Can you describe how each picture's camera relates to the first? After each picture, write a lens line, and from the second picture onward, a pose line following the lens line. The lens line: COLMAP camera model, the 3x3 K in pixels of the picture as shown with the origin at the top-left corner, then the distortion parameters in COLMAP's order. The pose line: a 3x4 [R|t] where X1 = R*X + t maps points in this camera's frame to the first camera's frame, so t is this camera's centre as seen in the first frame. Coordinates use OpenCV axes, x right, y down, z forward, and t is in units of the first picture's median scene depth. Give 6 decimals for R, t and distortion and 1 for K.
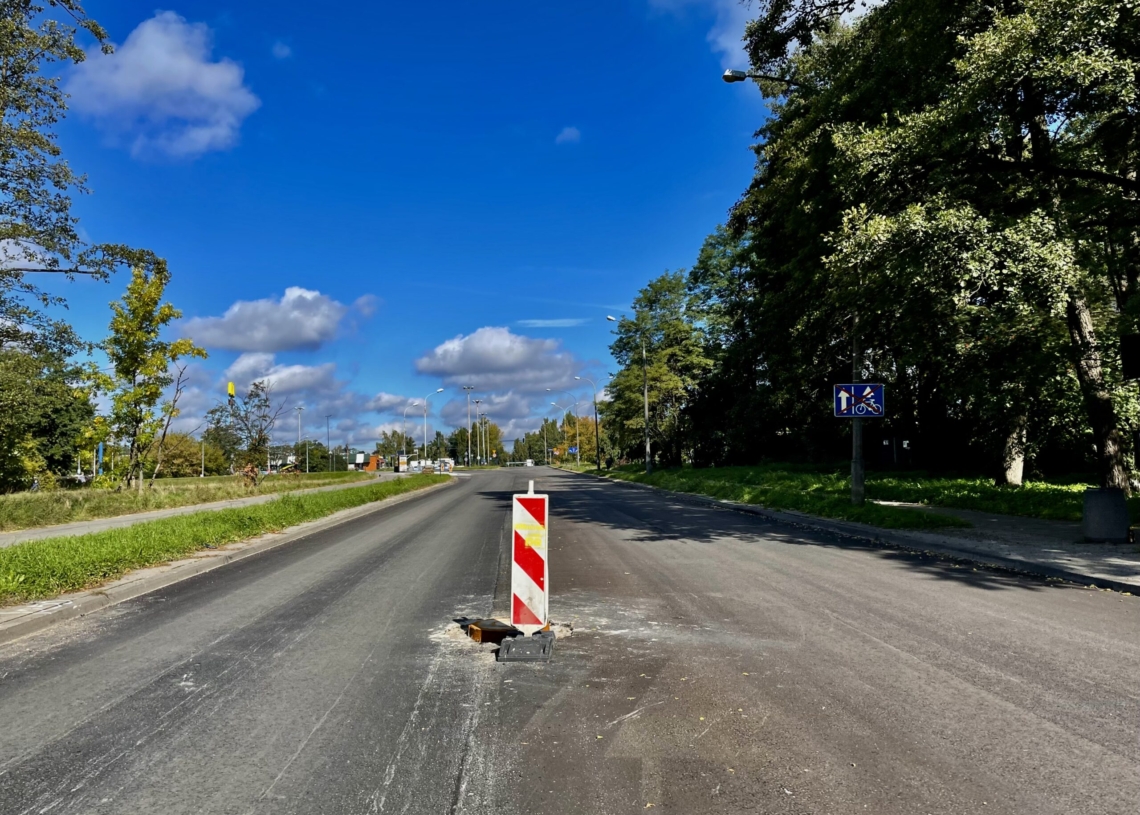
lens RADIAL K [[922.3, 0, 557.1], [0, 922.3, 416.9], [0, 0, 1]] dist [0.134453, -0.269031]
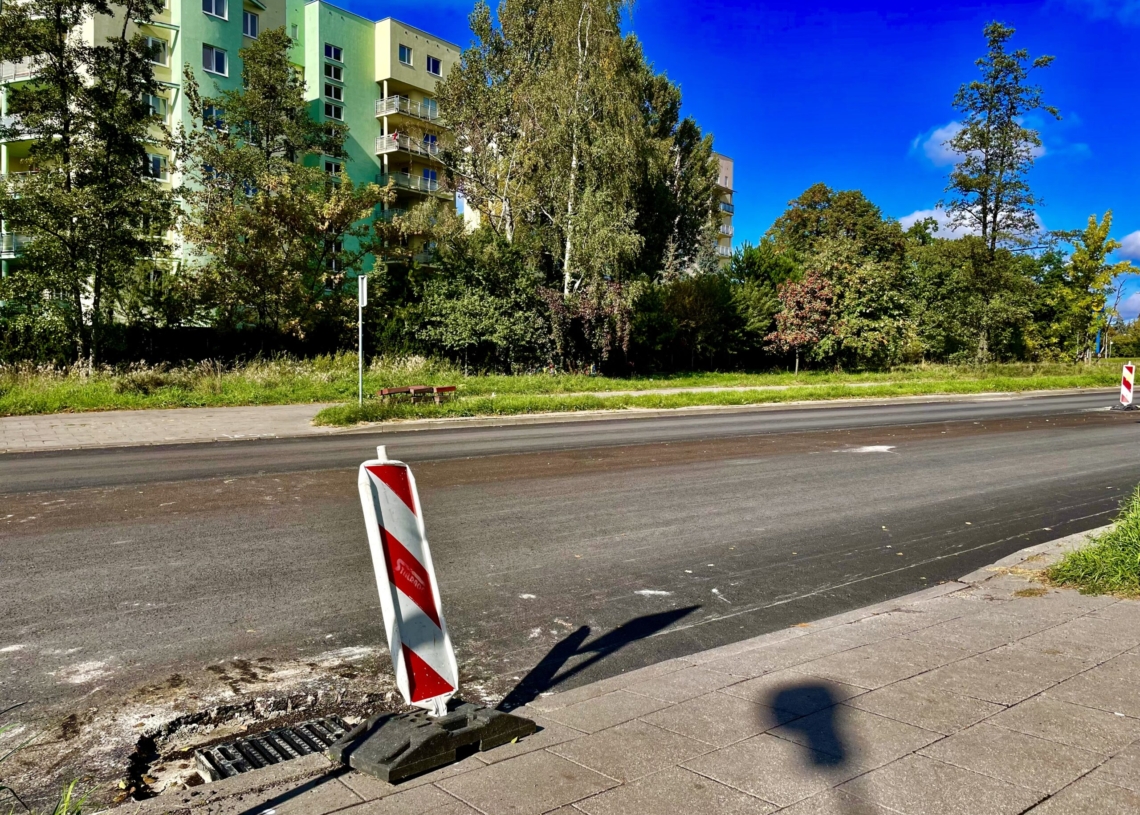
lens RADIAL K [[922.3, 0, 557.1], [0, 922.3, 416.9], [0, 0, 1]] dist [0.134453, -0.269031]
pose [[0.548150, 0.090977, -0.831417, 0.345383], [0.019059, 0.992450, 0.121163, -0.037200], [0.836163, -0.082262, 0.542278, -0.537405]]
